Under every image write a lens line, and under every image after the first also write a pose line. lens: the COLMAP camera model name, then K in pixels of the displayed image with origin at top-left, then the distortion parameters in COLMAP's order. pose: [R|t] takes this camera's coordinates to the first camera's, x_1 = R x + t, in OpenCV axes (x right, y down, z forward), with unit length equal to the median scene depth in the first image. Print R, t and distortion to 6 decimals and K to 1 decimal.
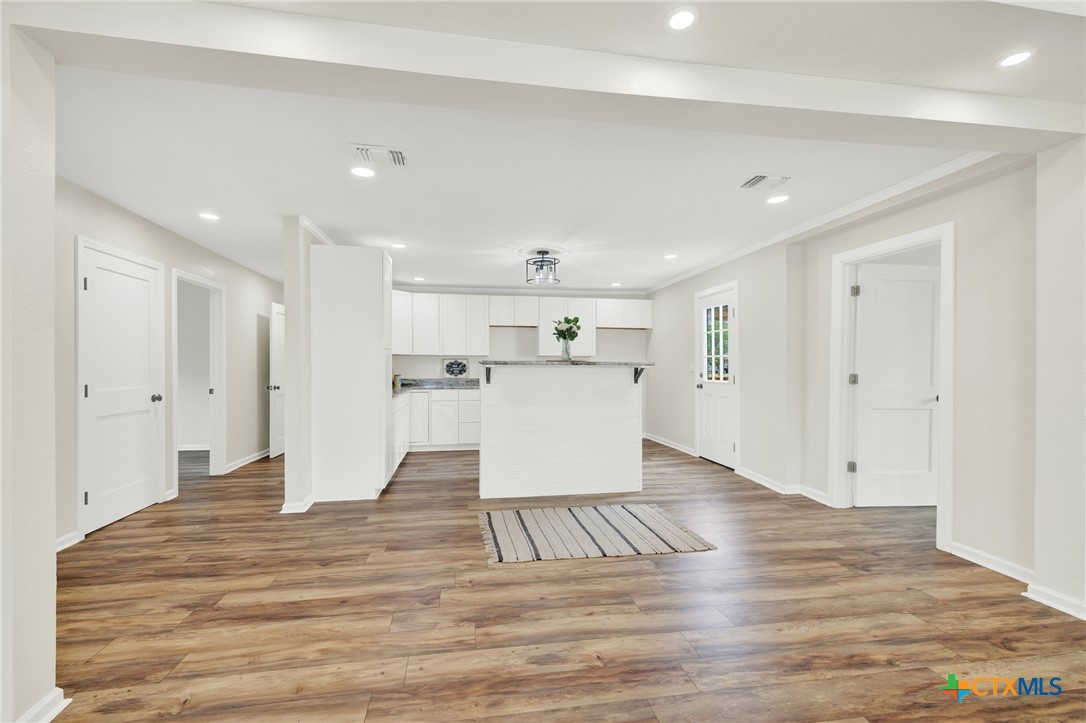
lens RADIAL K [[464.2, 0, 534.5], [0, 464.2, 366.8], [0, 0, 1]] dist [-0.001074, 0.000401]
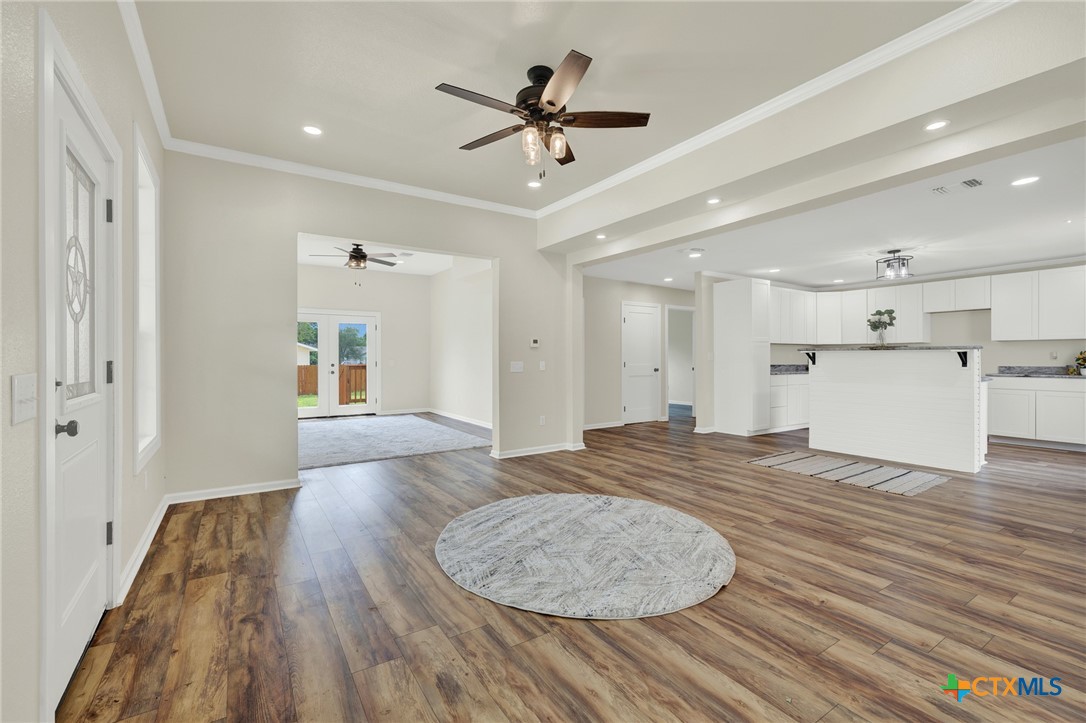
lens RADIAL K [[464.2, 0, 533.8], [0, 464.2, 360.1], [0, 0, 1]] dist [-0.001074, 0.000401]
pose [[0.391251, -0.000320, -0.920284, 1.272536], [-0.001202, 0.999999, -0.000858, 0.038001], [0.920283, 0.001442, 0.391251, -0.449078]]
